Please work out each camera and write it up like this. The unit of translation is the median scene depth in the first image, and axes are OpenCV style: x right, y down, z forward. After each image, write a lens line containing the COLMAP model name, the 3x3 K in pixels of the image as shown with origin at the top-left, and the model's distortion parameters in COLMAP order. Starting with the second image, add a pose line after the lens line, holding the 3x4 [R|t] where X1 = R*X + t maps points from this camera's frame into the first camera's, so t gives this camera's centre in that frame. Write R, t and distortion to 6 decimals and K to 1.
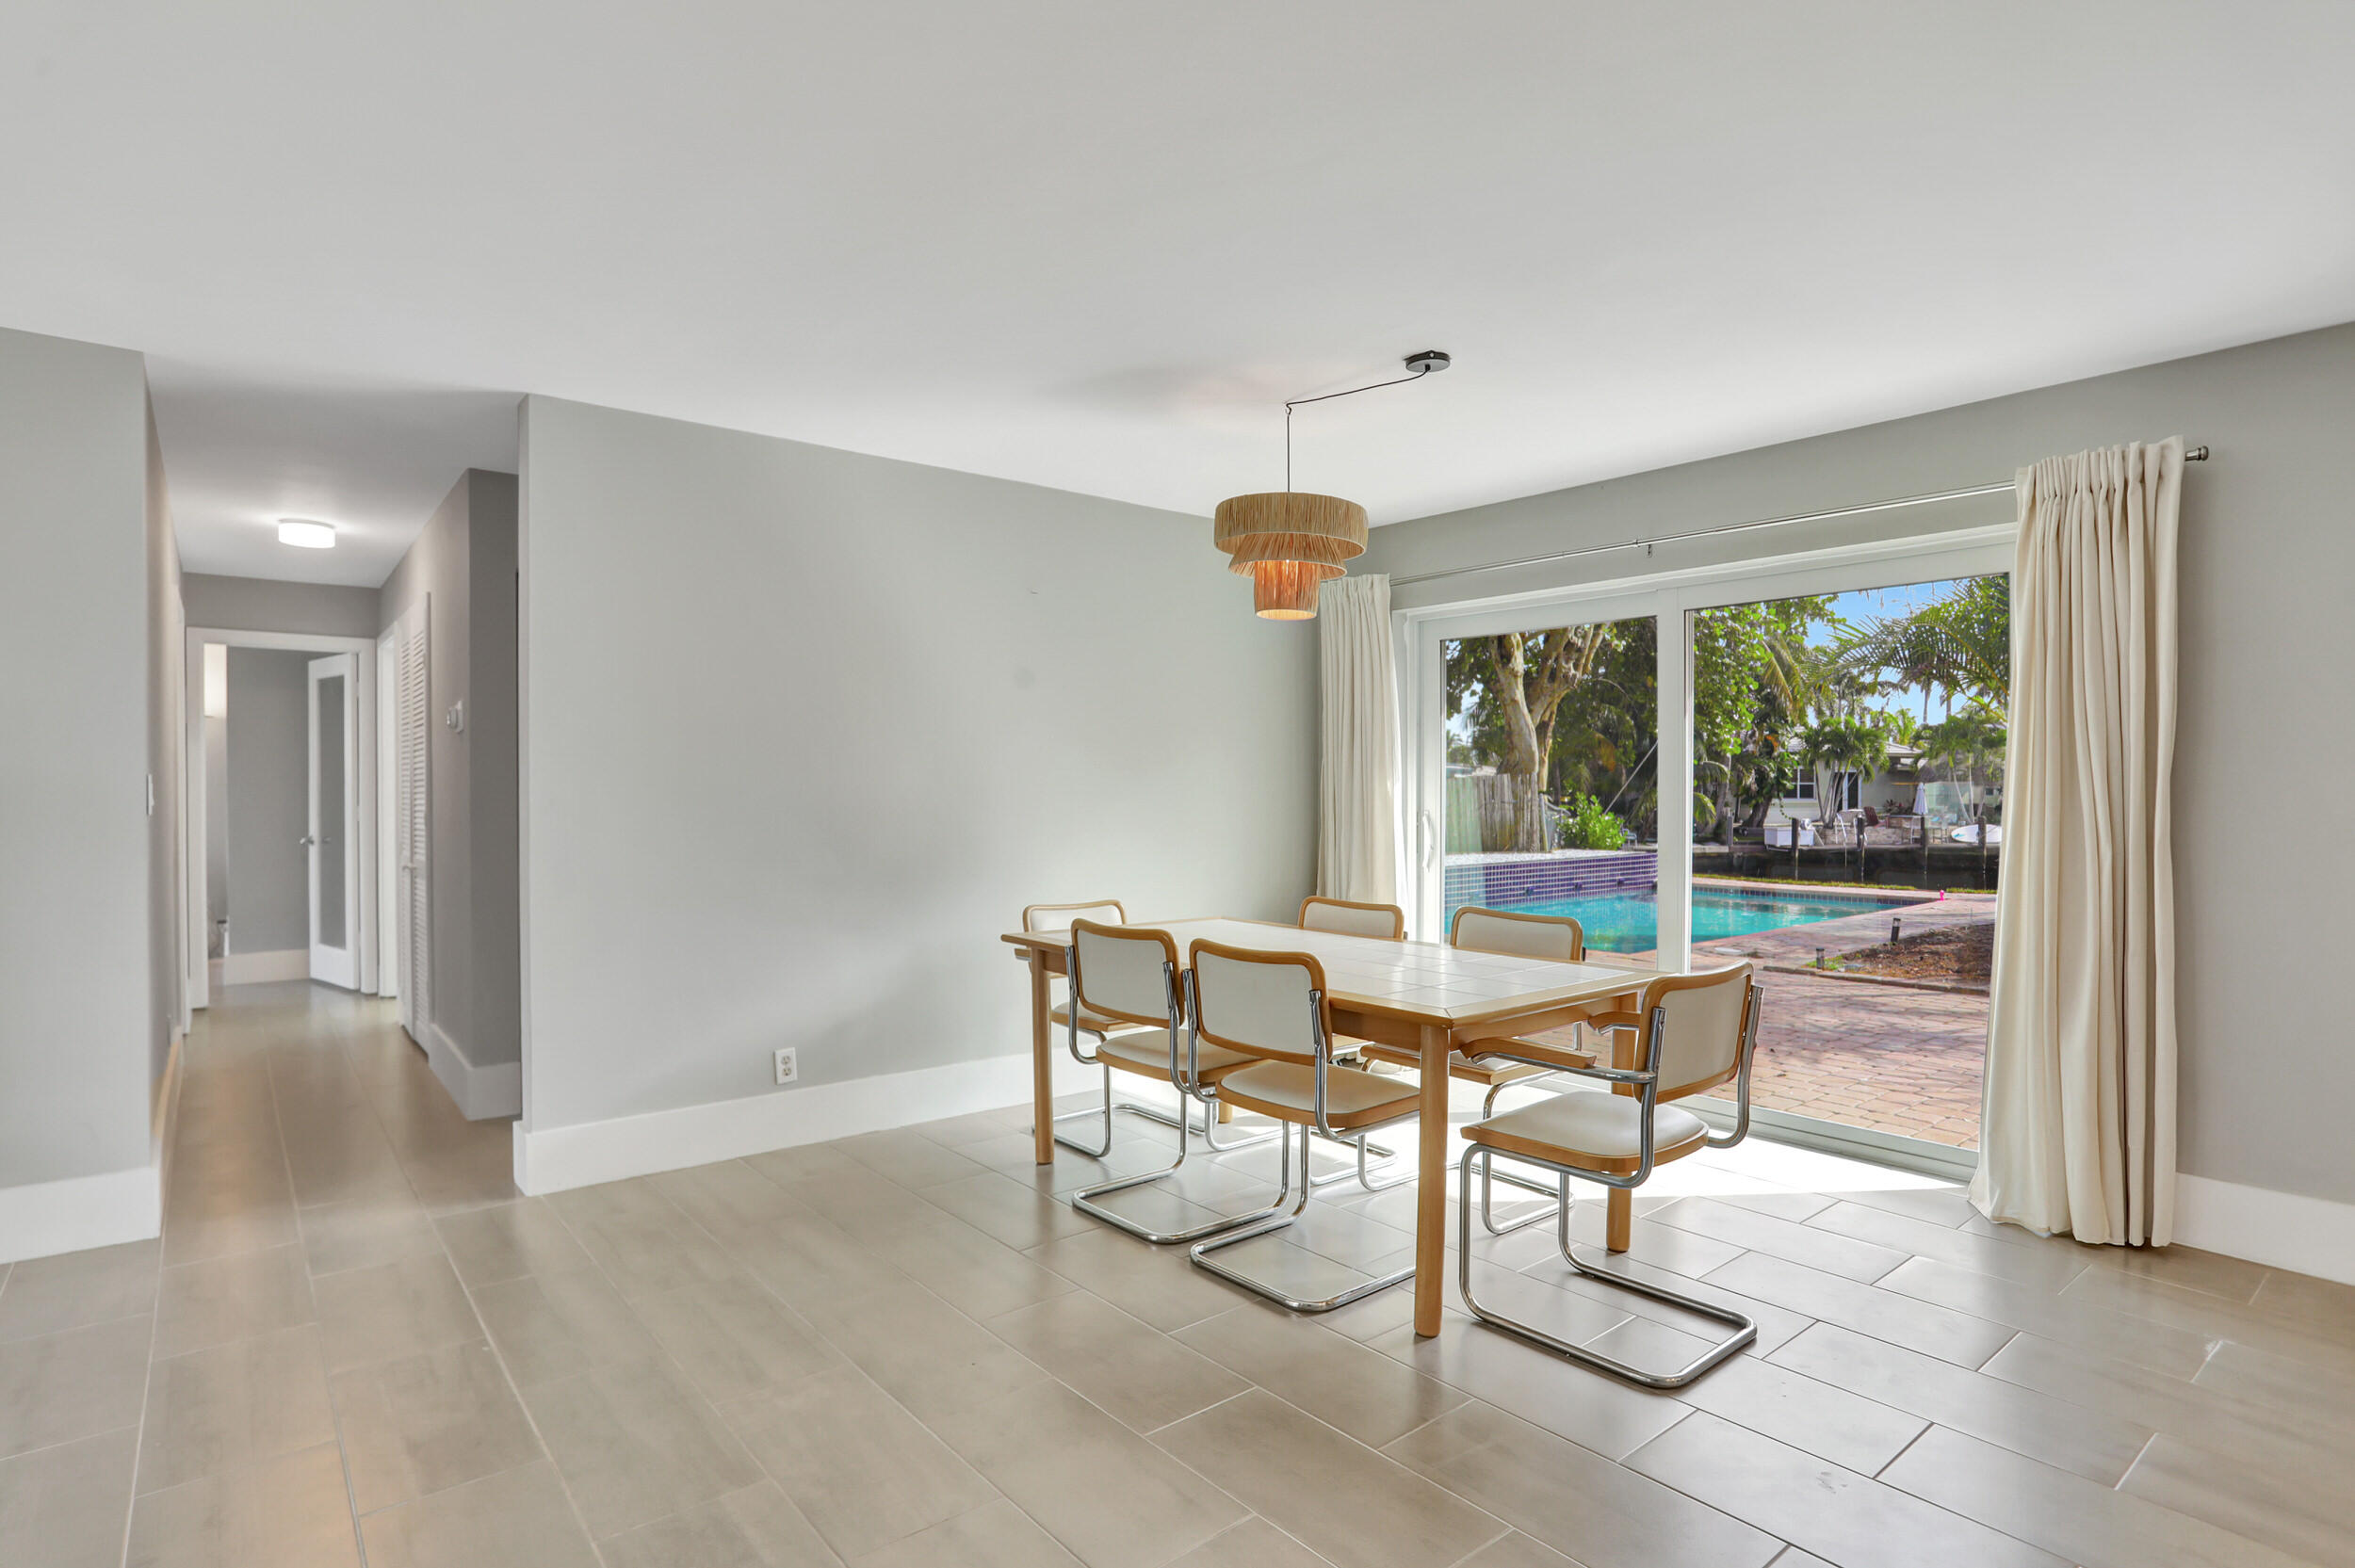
lens RADIAL K [[1183.1, 0, 1182.2], [0, 1183.1, 813.9], [0, 0, 1]] dist [-0.006226, 0.000614]
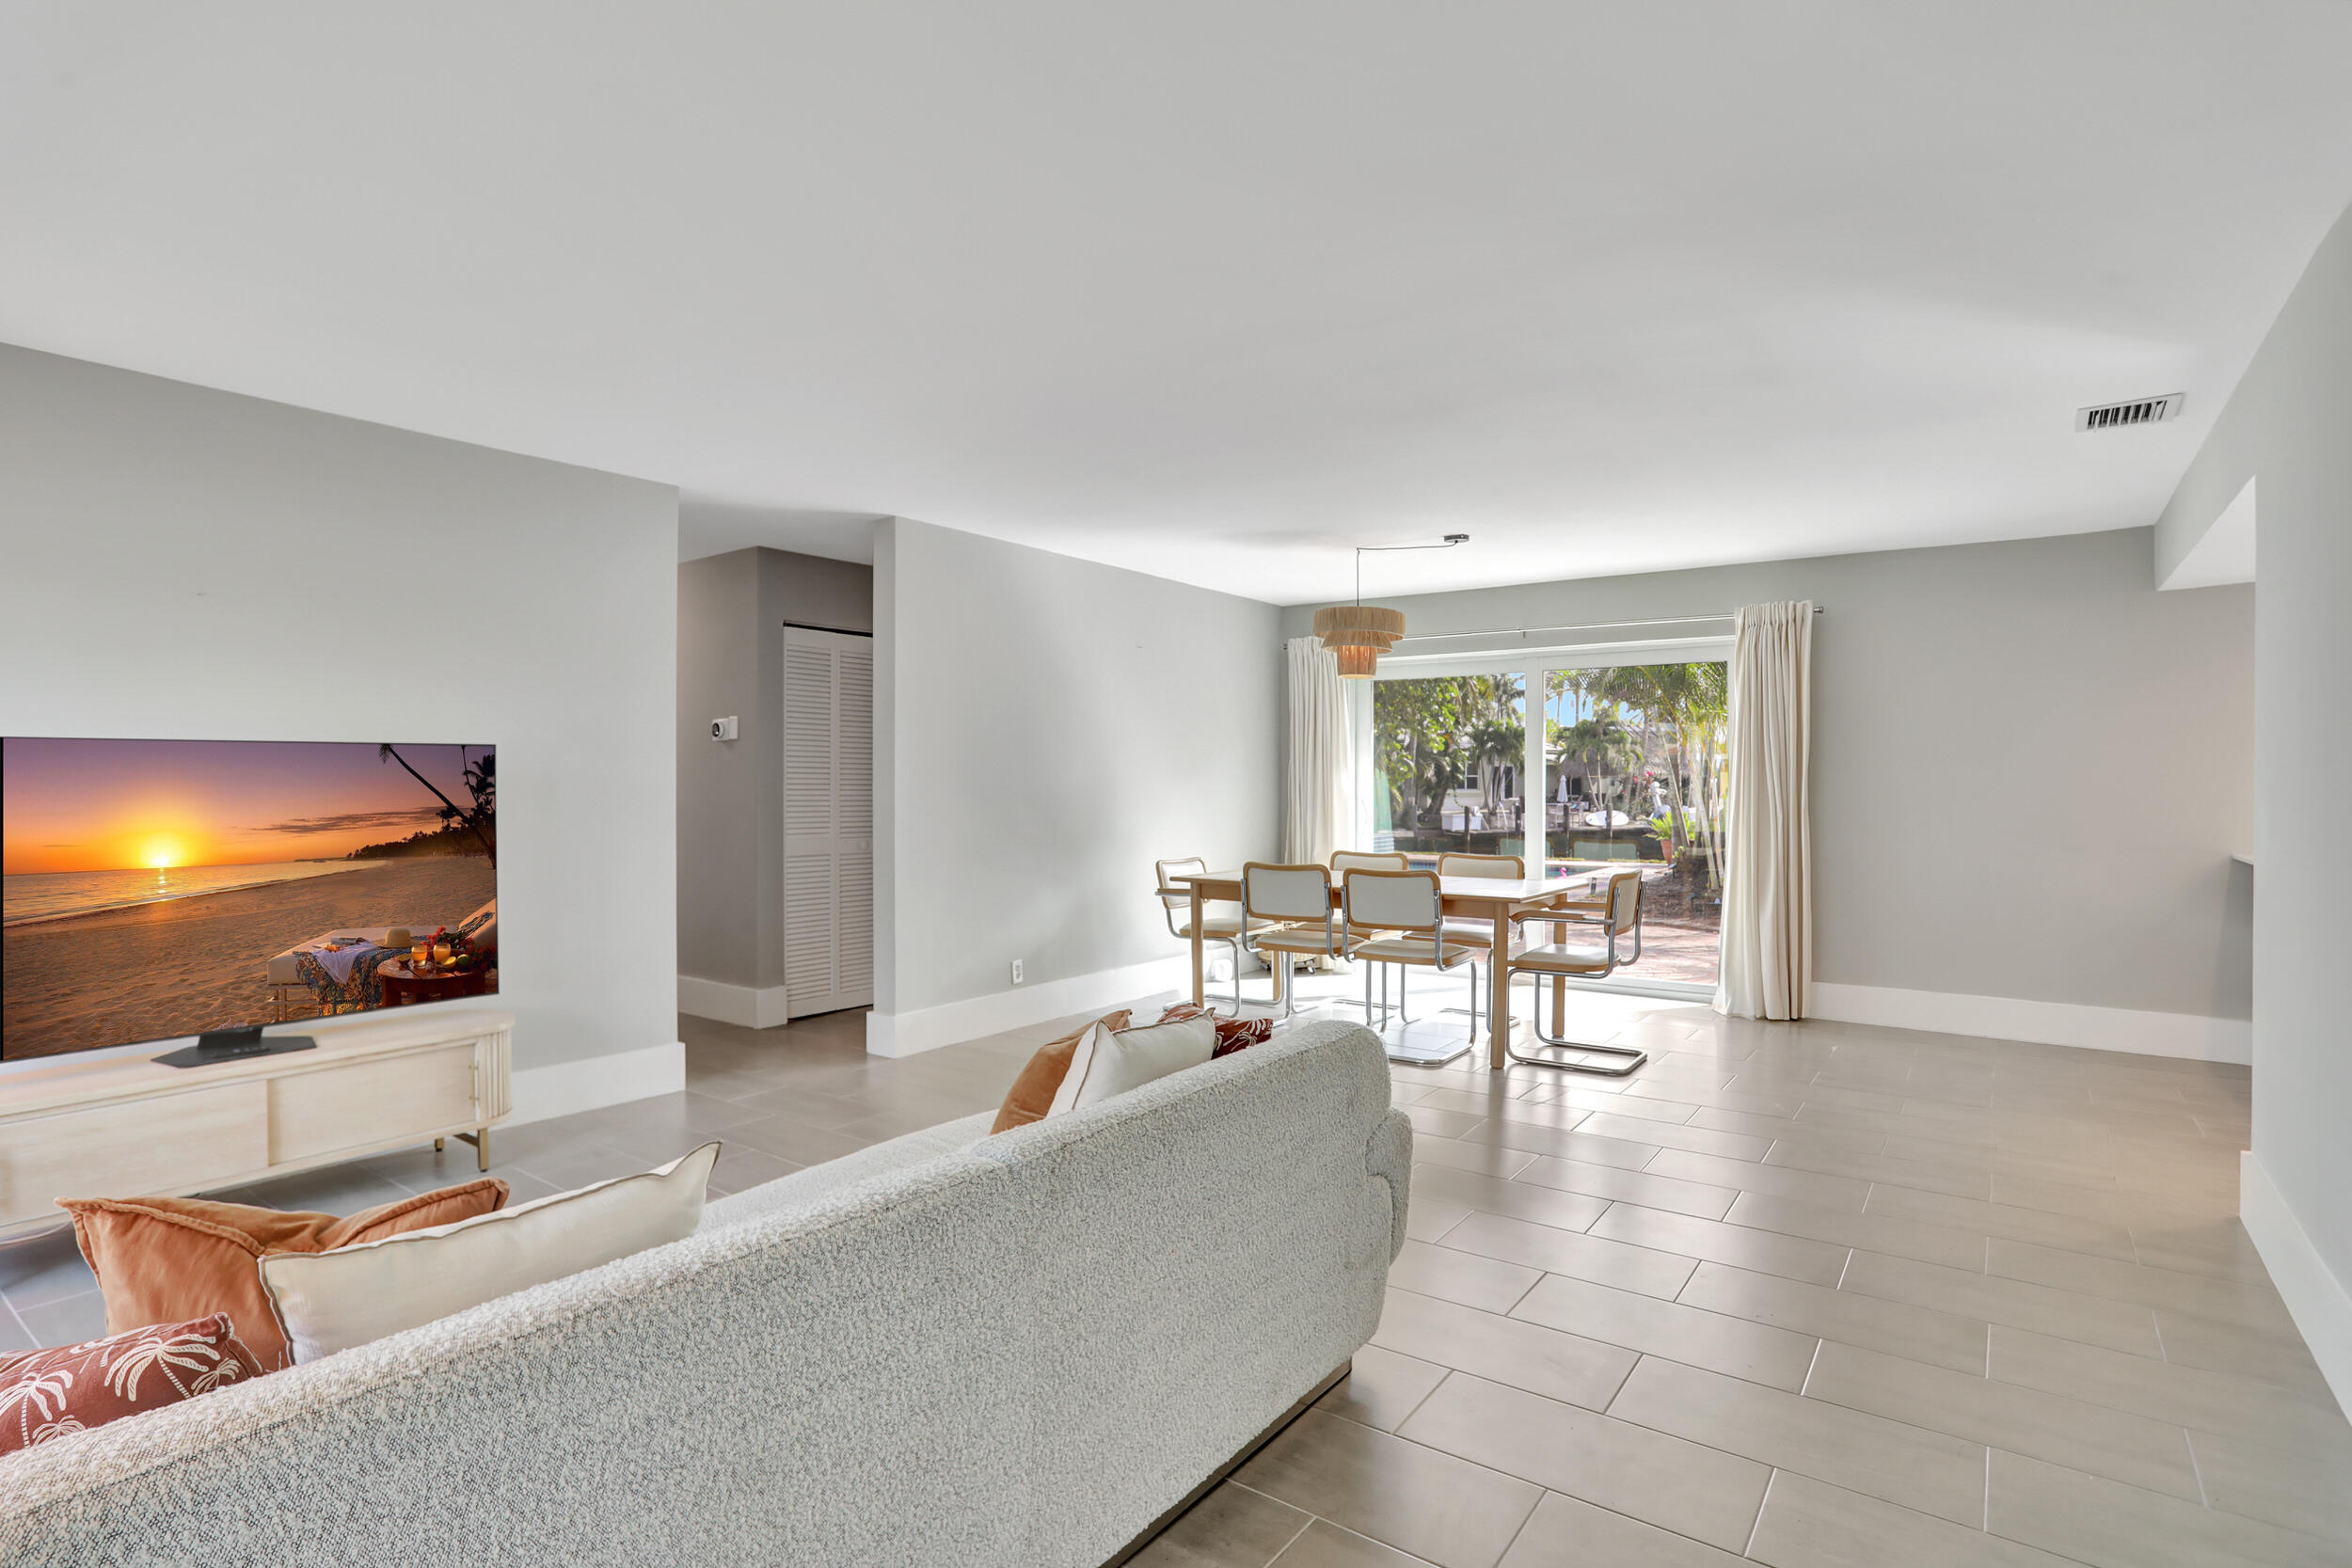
lens RADIAL K [[1172.8, 0, 1207.4], [0, 1172.8, 803.3], [0, 0, 1]] dist [-0.005108, 0.000154]
pose [[0.962846, -0.006566, 0.269971, -0.500881], [0.007250, 0.999973, -0.001536, 0.008422], [-0.269954, 0.003437, 0.962867, -0.464625]]
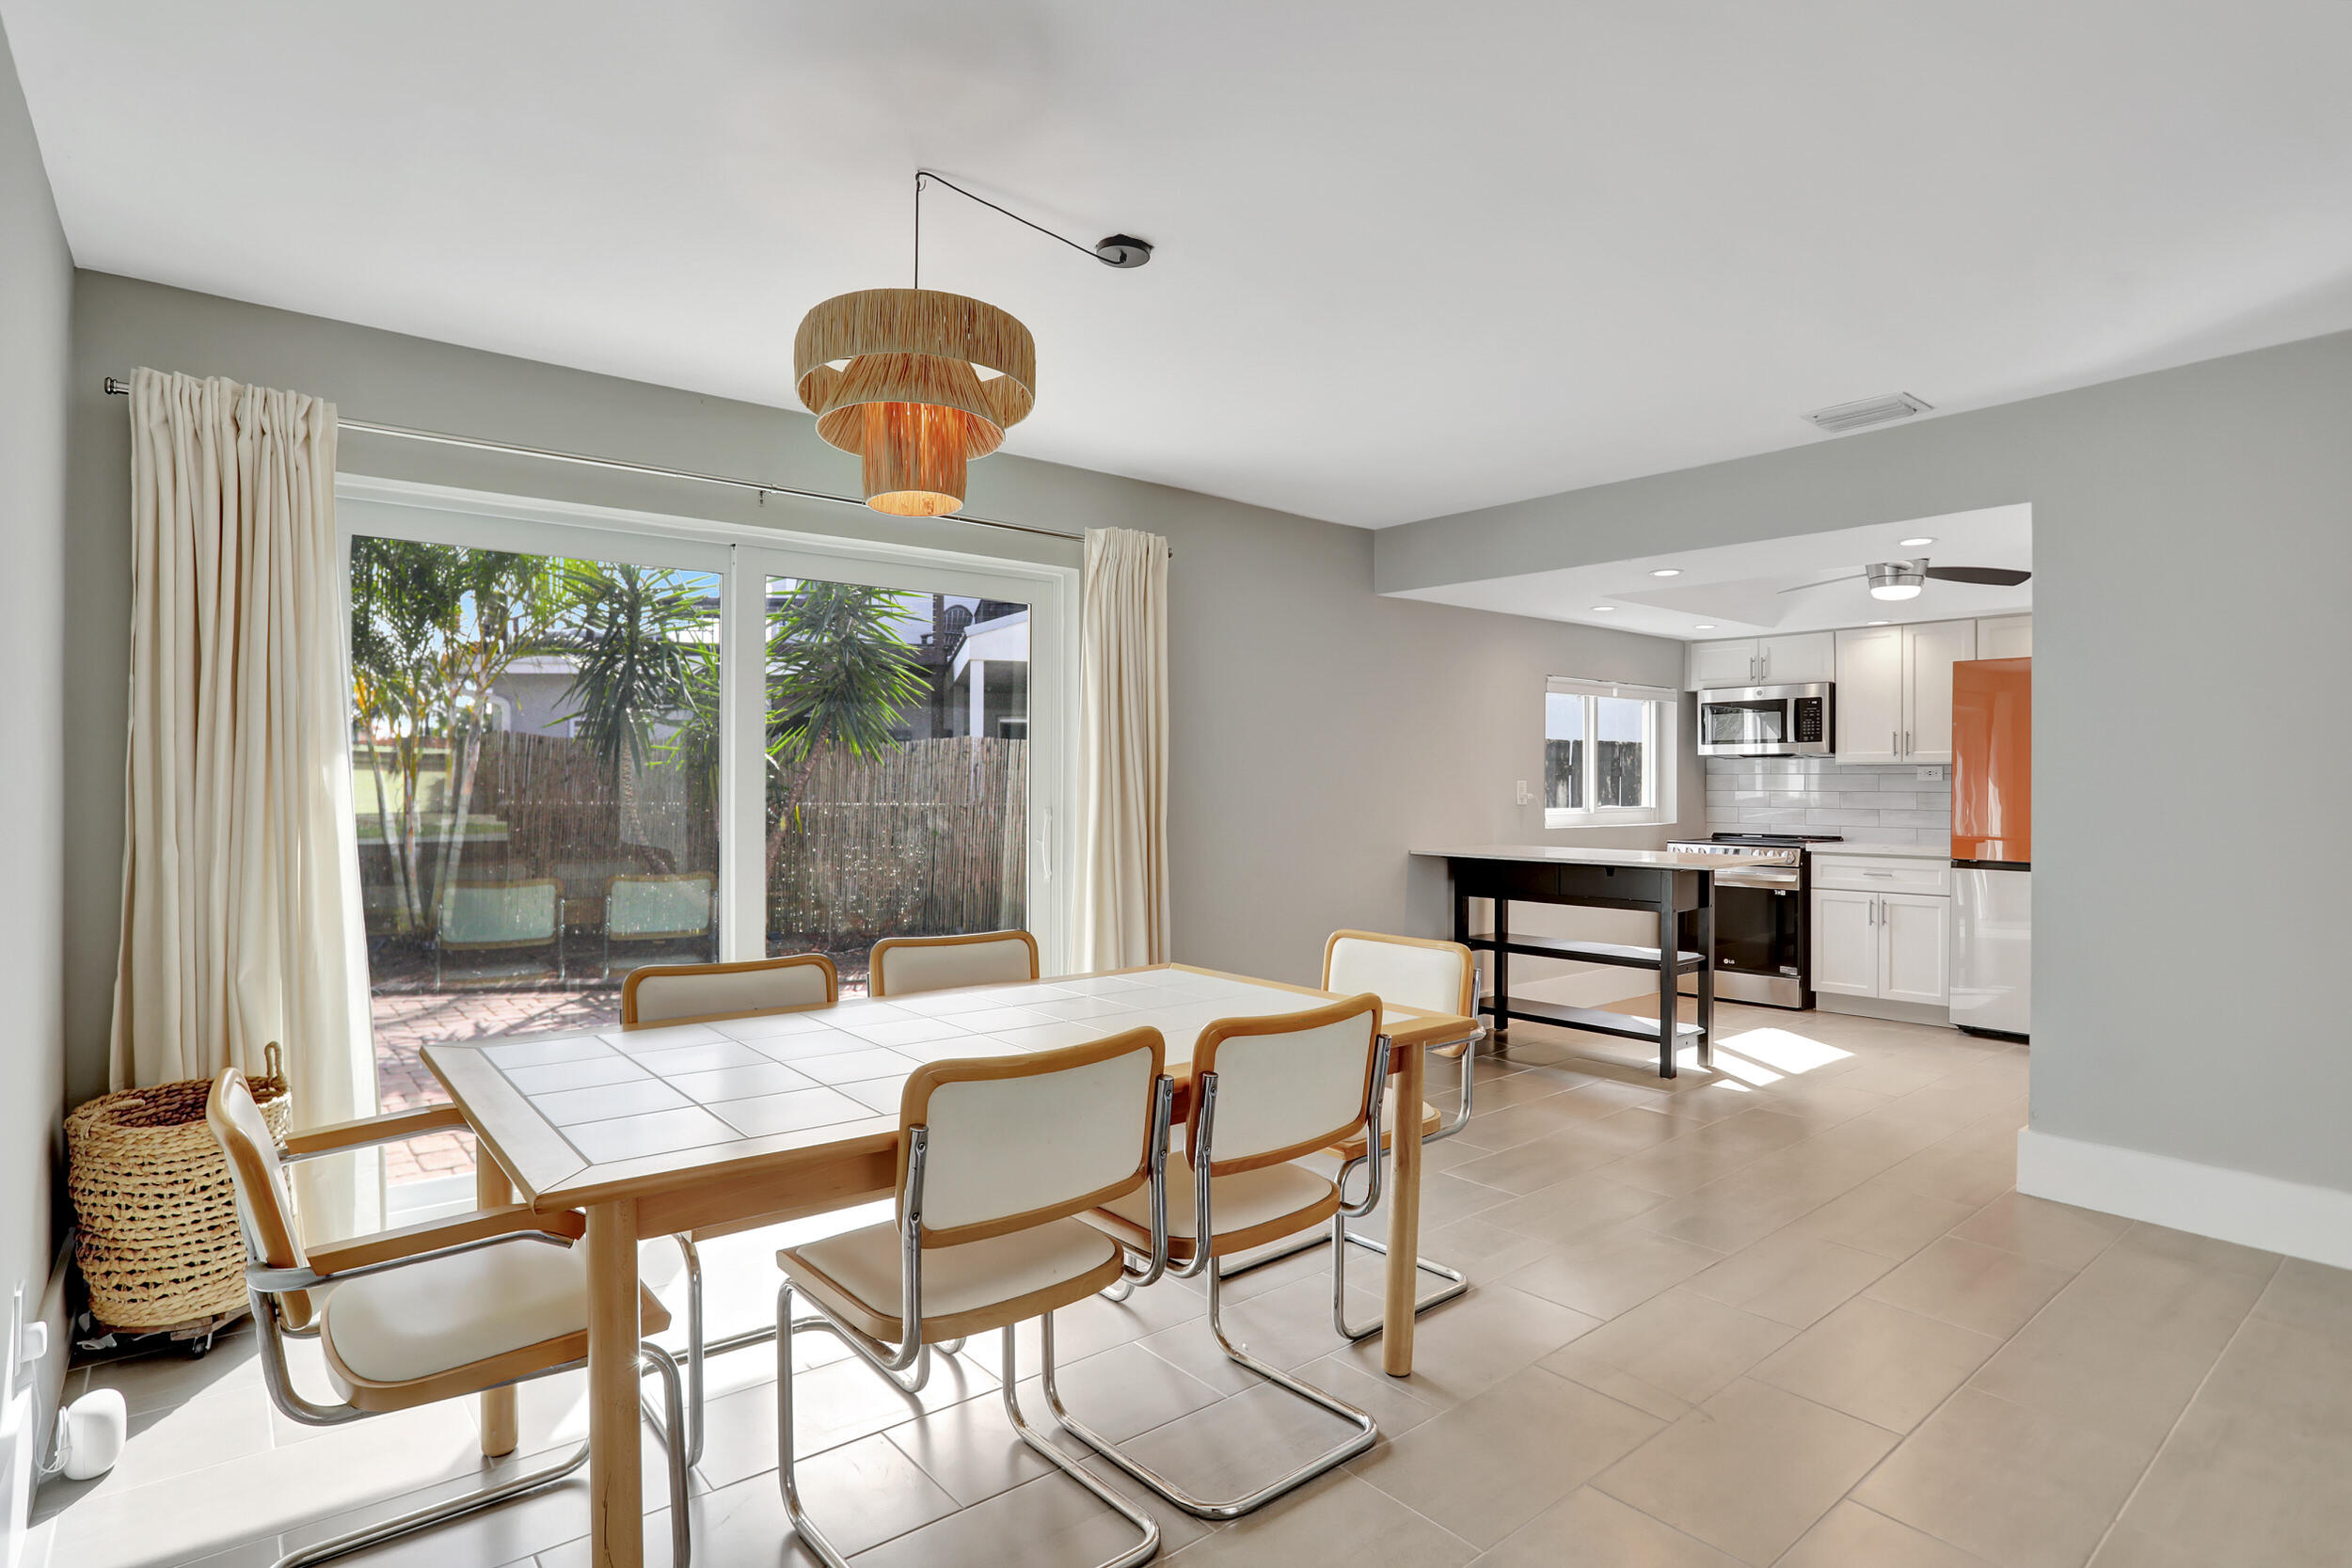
lens RADIAL K [[1168.5, 0, 1176.0], [0, 1168.5, 784.0], [0, 0, 1]] dist [-0.011305, 0.000540]
pose [[0.001416, -0.002427, 0.999996, -0.471948], [0.013243, 0.999909, 0.002408, -0.016621], [-0.999911, 0.013240, 0.001448, 0.775765]]
